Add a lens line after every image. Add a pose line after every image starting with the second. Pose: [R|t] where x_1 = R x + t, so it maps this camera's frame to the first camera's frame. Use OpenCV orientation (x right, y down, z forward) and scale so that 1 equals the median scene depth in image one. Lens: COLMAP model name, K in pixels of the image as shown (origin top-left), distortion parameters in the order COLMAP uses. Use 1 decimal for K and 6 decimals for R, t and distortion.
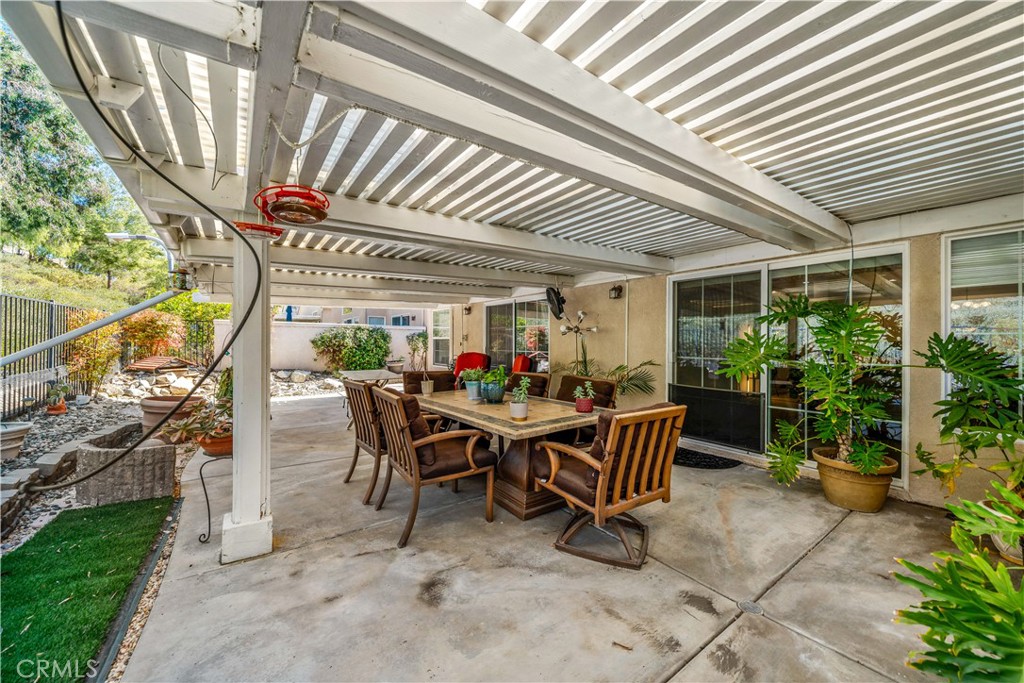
lens RADIAL K [[385.0, 0, 512.5], [0, 385.0, 344.0], [0, 0, 1]] dist [-0.006726, 0.000507]
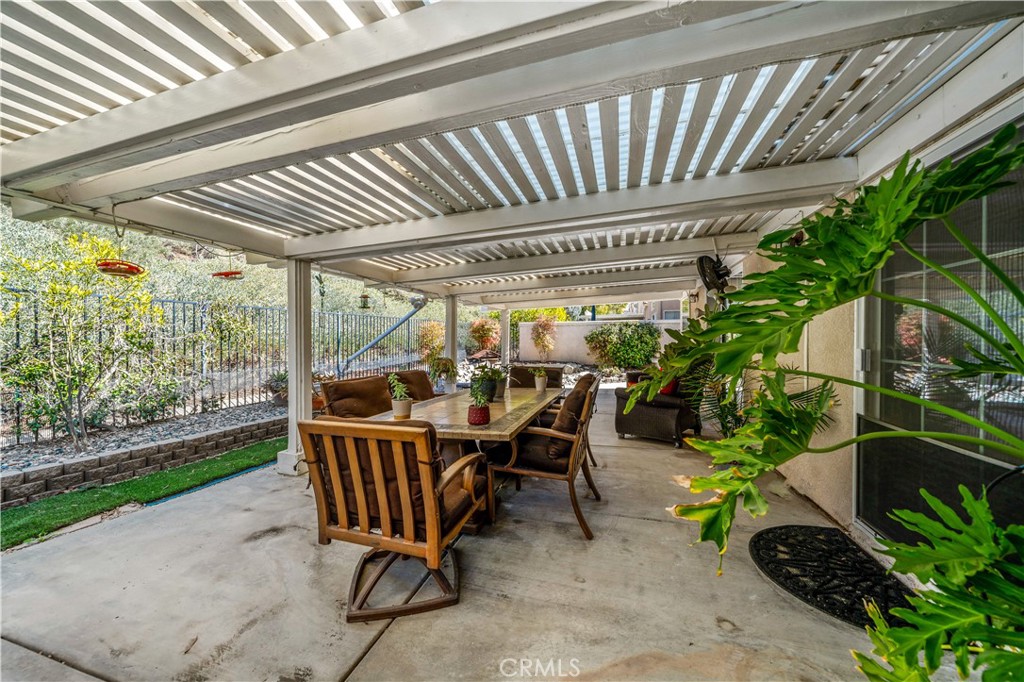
lens RADIAL K [[385.0, 0, 512.5], [0, 385.0, 344.3], [0, 0, 1]] dist [-0.006726, 0.000507]
pose [[0.597925, 0.006673, -0.801524, 1.097178], [0.018887, 0.999570, 0.022411, -0.007380], [0.801329, -0.028538, 0.597543, 0.755249]]
